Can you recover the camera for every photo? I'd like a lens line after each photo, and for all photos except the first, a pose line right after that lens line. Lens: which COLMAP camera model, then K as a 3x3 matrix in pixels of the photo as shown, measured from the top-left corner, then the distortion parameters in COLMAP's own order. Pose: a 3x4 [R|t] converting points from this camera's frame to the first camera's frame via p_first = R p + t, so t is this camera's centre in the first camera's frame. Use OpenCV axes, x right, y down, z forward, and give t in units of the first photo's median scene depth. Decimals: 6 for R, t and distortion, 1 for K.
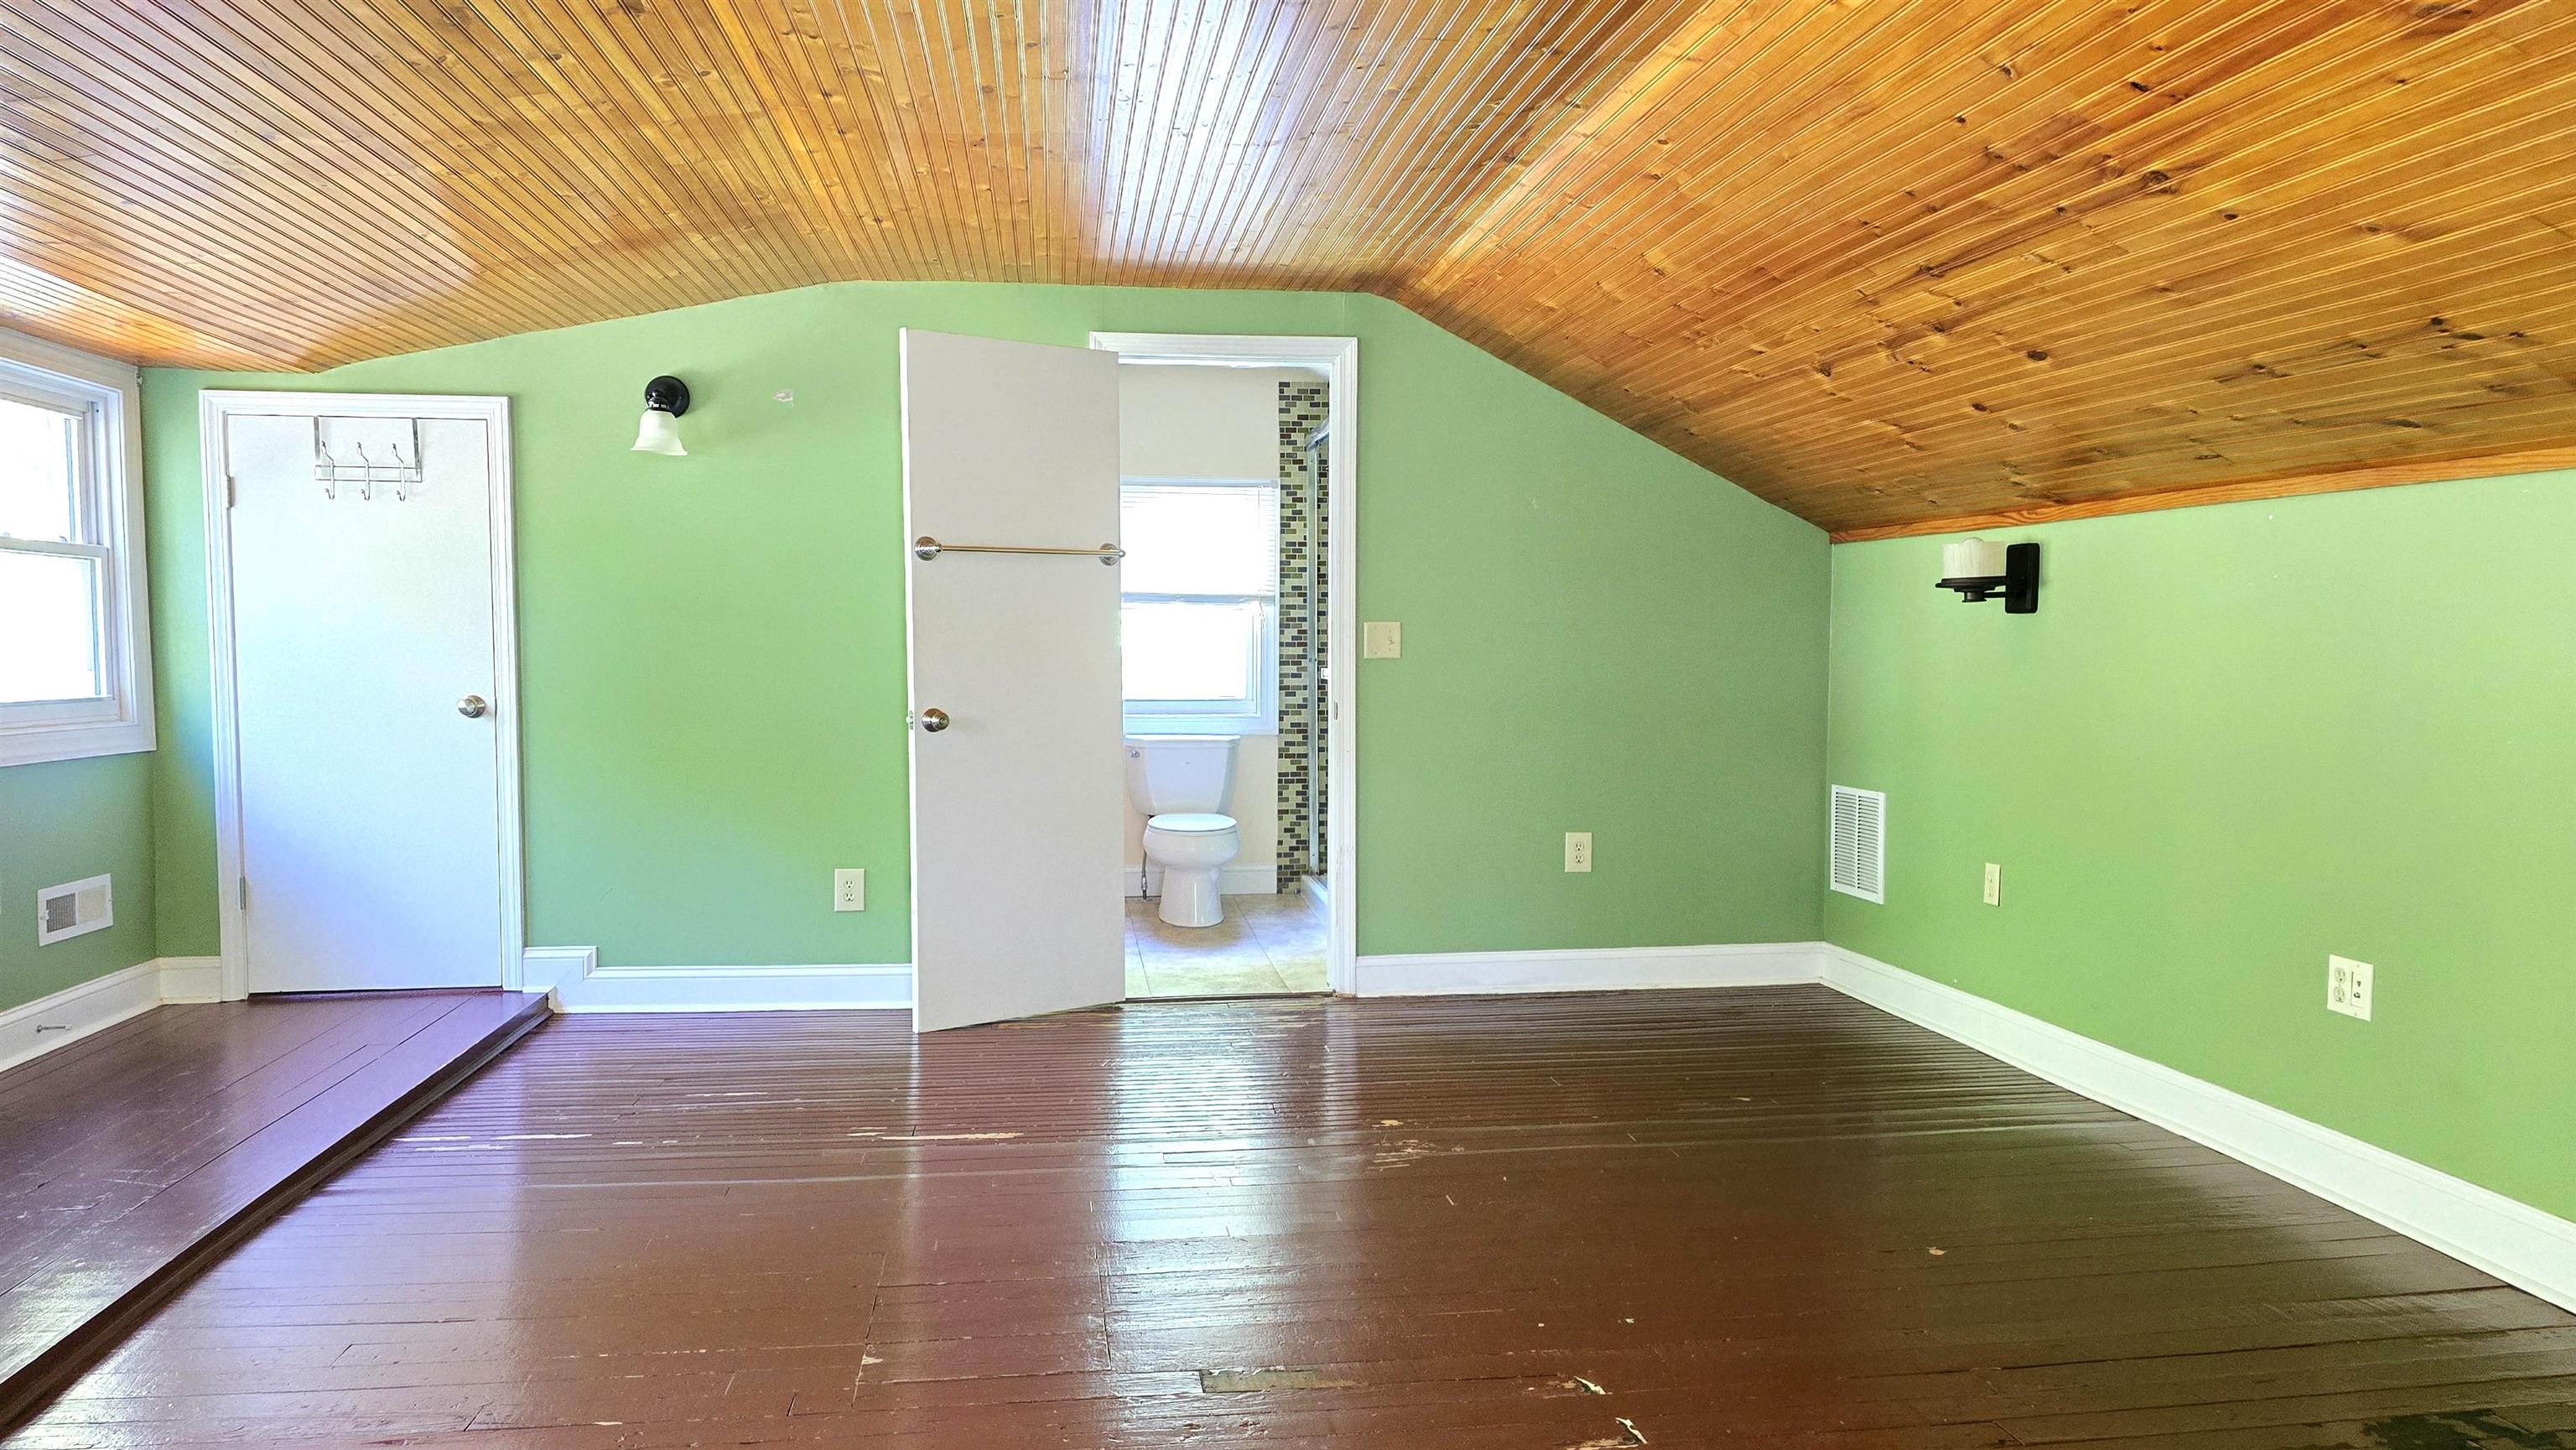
lens RADIAL K [[1736.1, 0, 1288.0], [0, 1736.1, 725.0], [0, 0, 1]] dist [-0.078992, 0.000342]
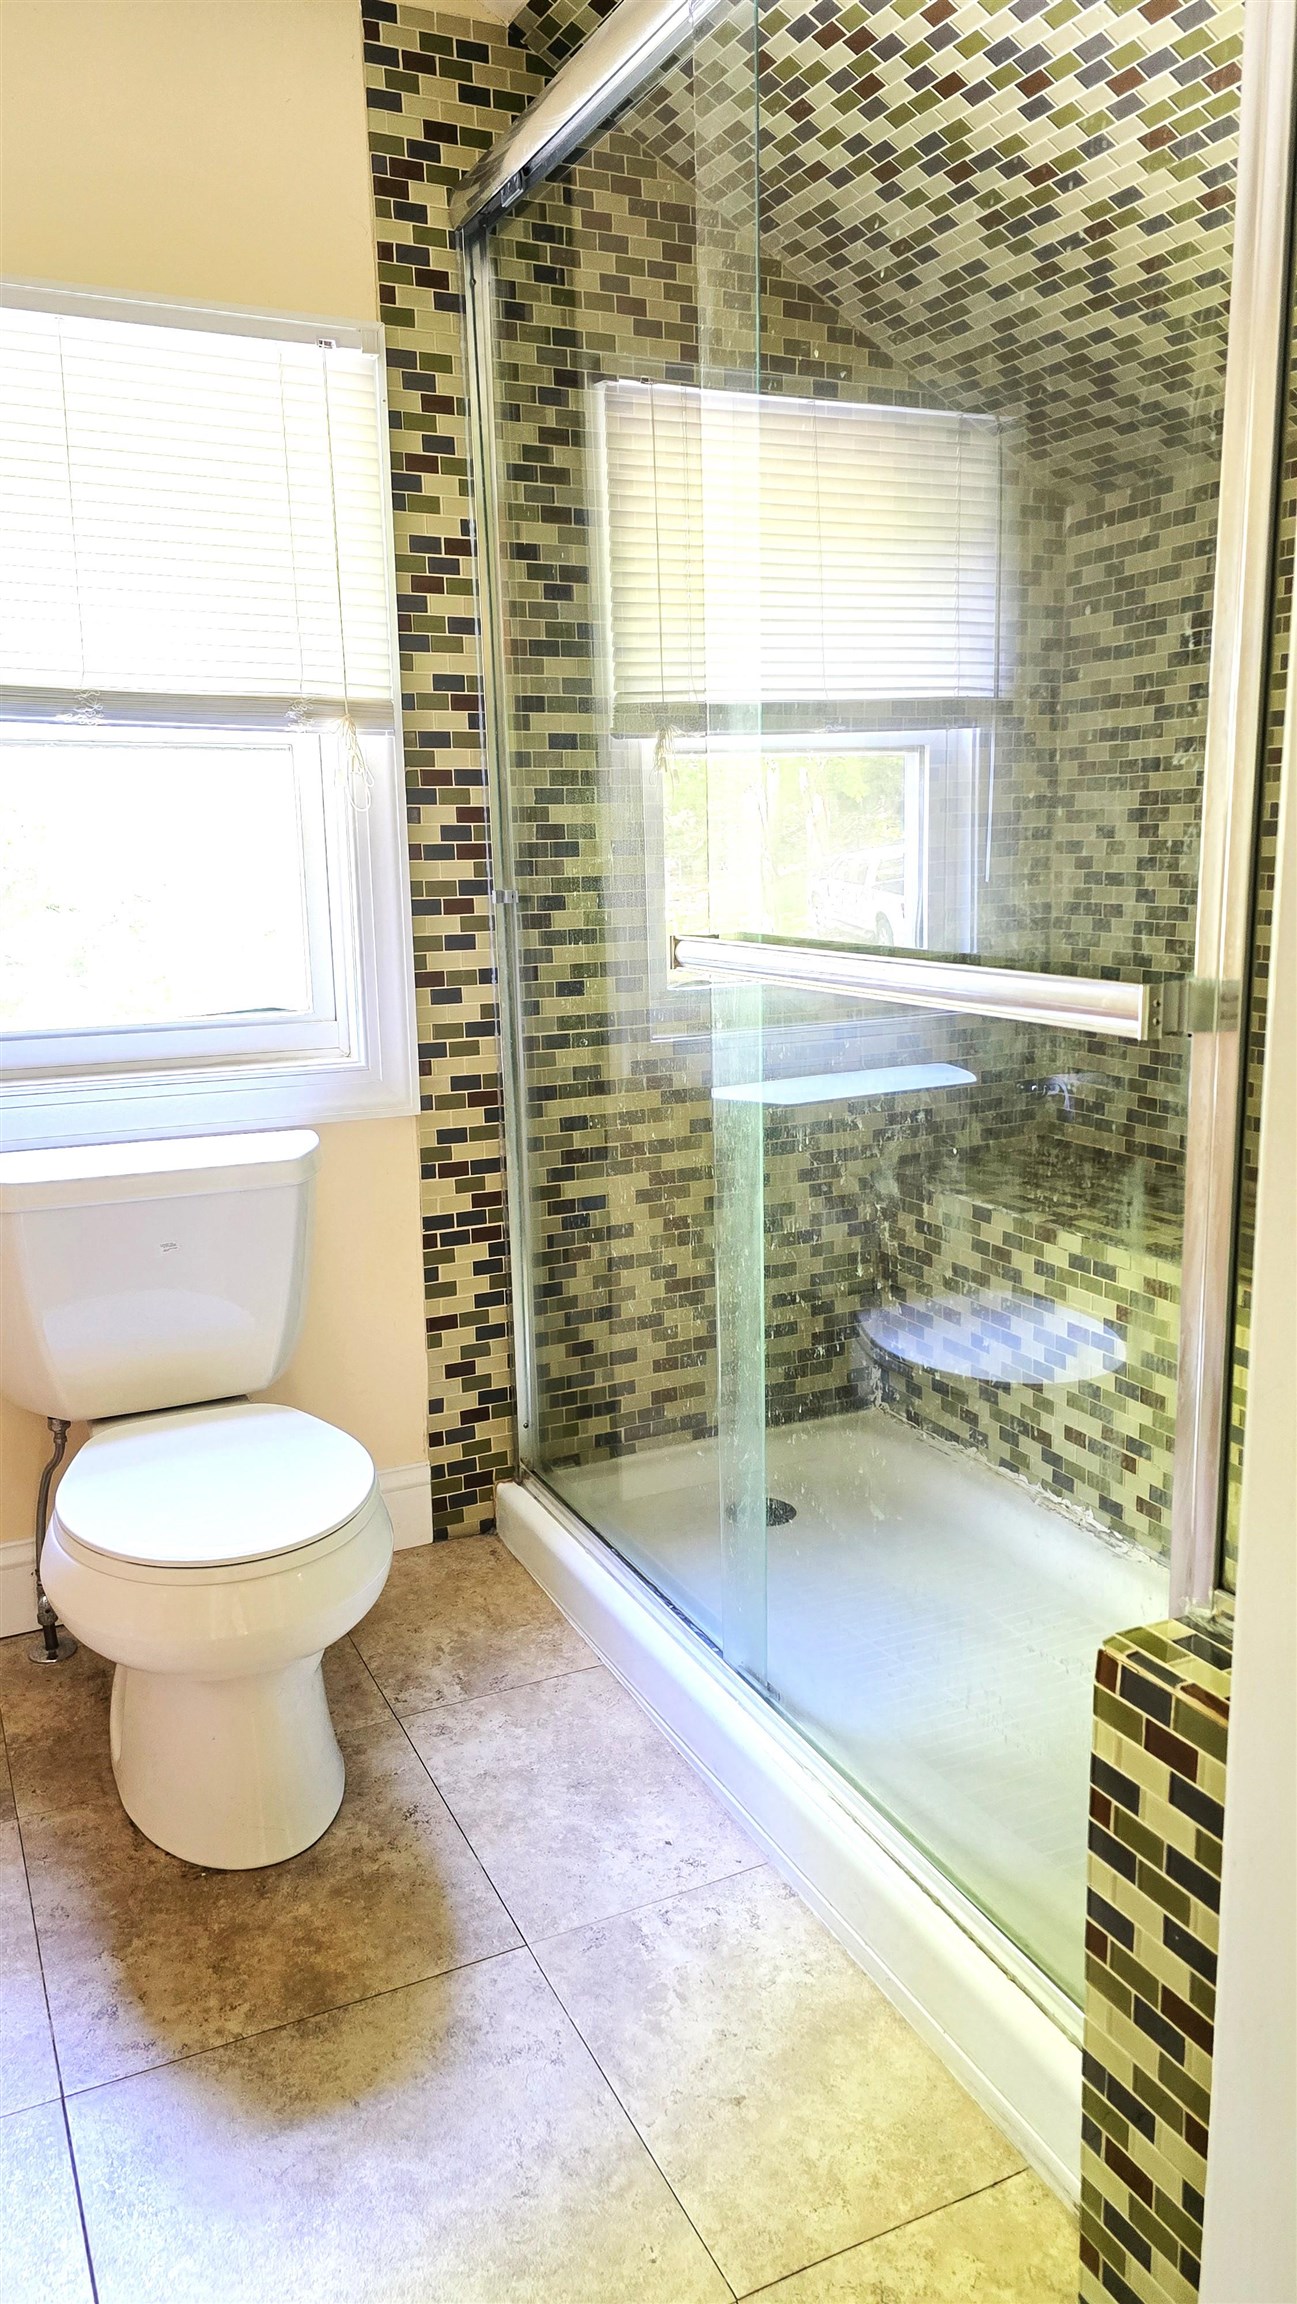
lens RADIAL K [[1615.0, 0, 648.5], [0, 1615.0, 1152.0], [0, 0, 1]] dist [0.083882, -0.102002]
pose [[0.953491, -0.072938, 0.292465, -0.057806], [0.032063, 0.989319, 0.142196, -0.031843], [-0.299713, -0.126205, 0.945645, 0.674454]]
